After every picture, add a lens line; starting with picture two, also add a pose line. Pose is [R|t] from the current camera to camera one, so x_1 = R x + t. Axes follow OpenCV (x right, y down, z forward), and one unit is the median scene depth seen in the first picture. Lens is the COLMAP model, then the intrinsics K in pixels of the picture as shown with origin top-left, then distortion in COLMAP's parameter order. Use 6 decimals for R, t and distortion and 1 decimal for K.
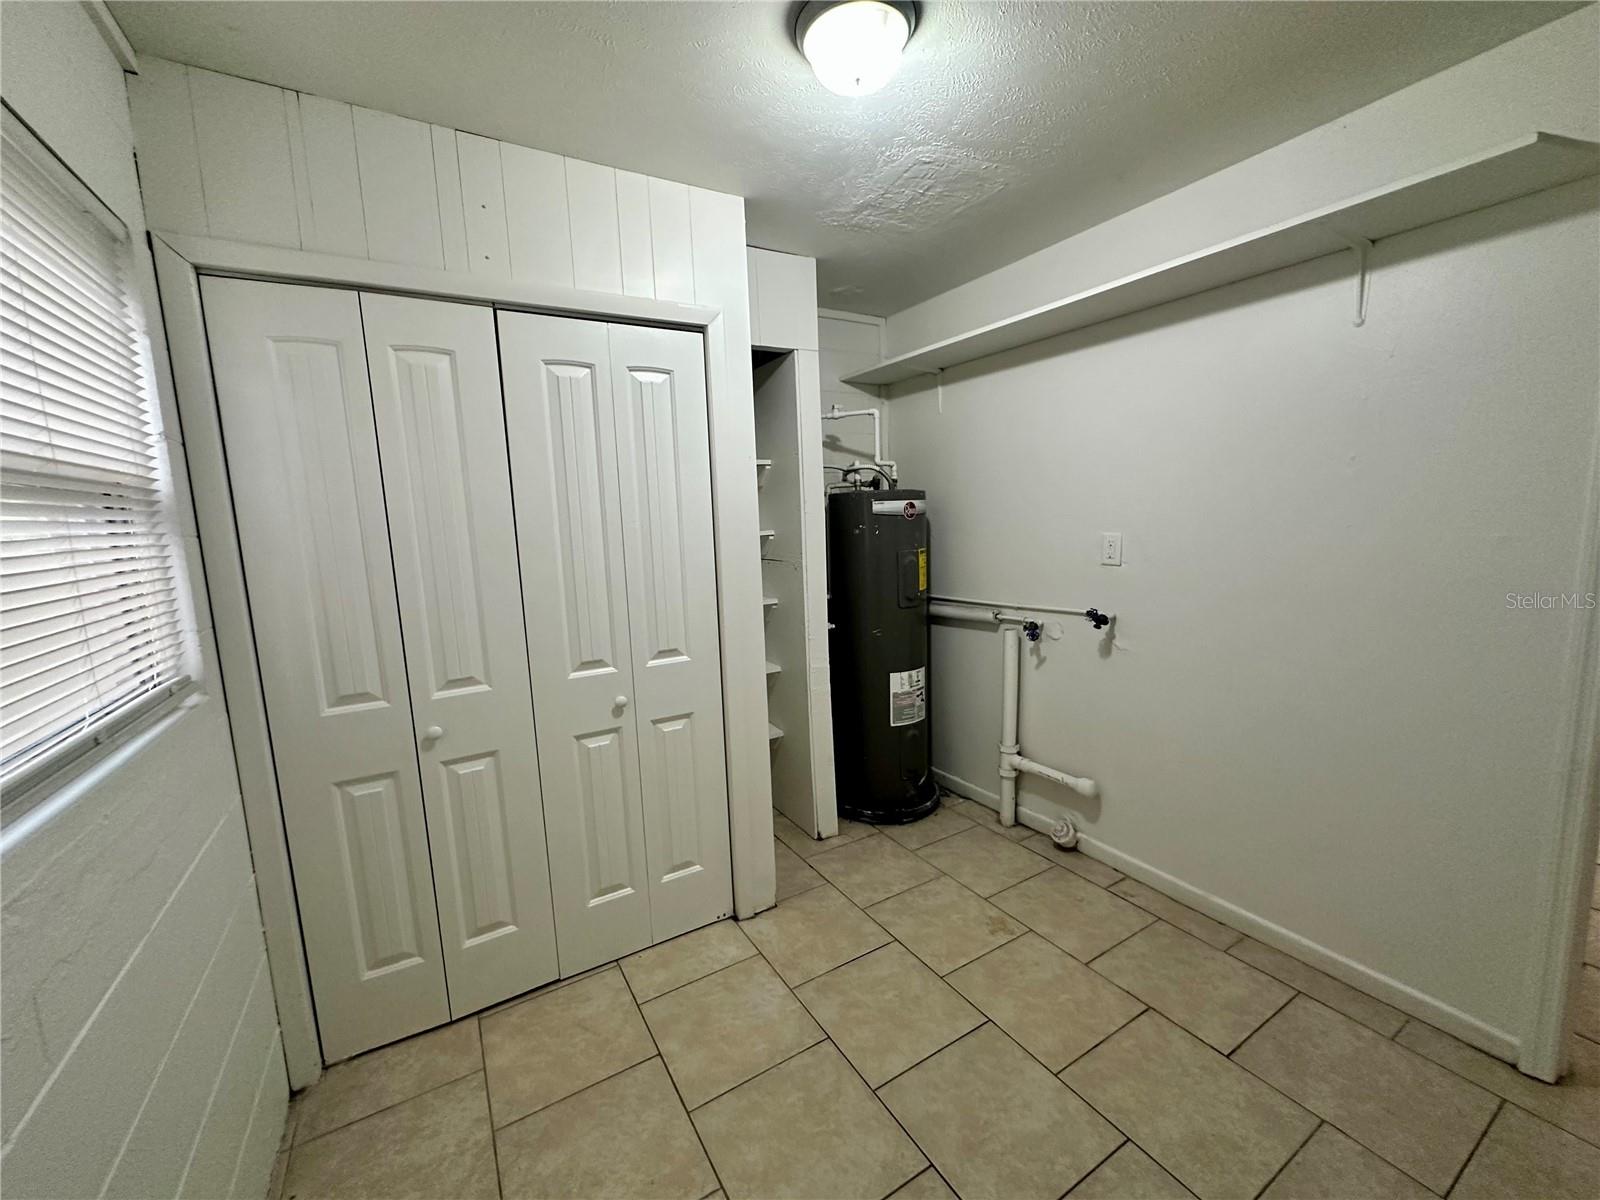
lens RADIAL K [[642.6, 0, 795.6], [0, 642.6, 595.6], [0, 0, 1]] dist [0.003738, -0.000487]
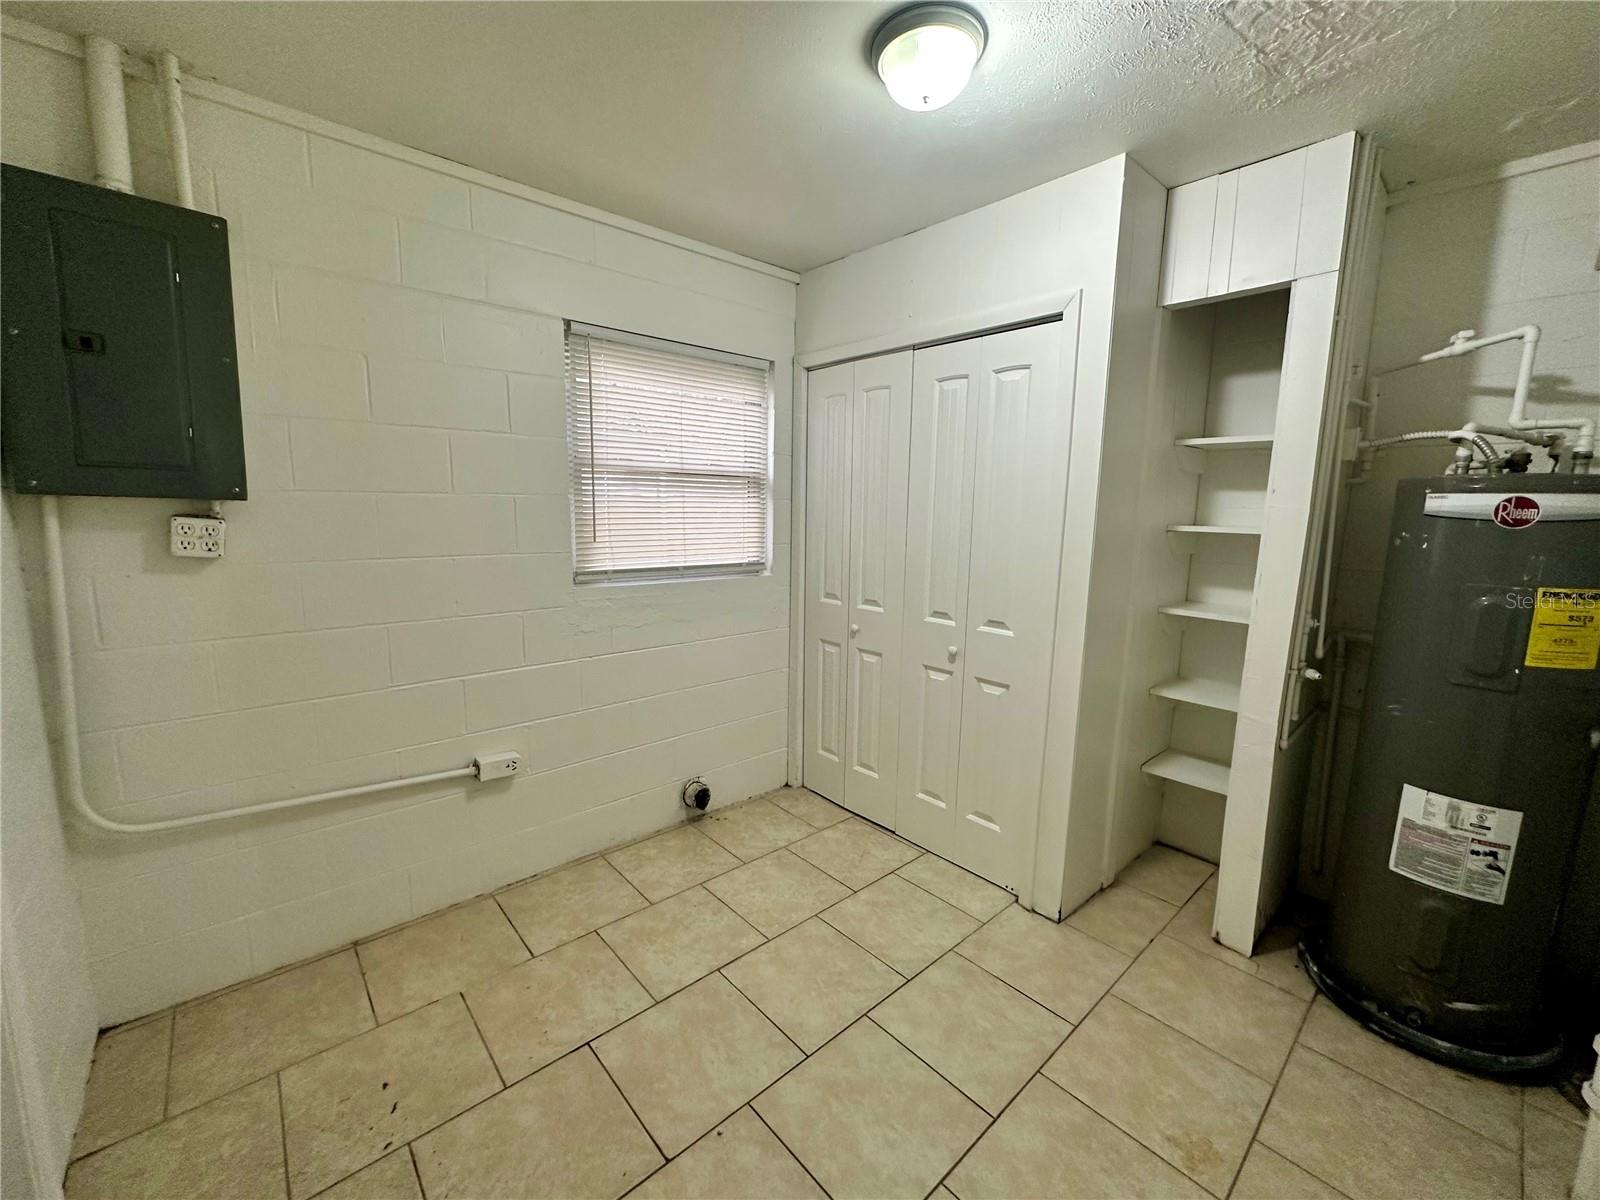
lens RADIAL K [[642.6, 0, 805.4], [0, 642.6, 595.5], [0, 0, 1]] dist [0.003738, -0.000487]
pose [[0.198998, 0.177583, -0.963776, 0.802728], [-0.151798, 0.977161, 0.148707, -0.074477], [0.968172, 0.116707, 0.221410, 0.429695]]
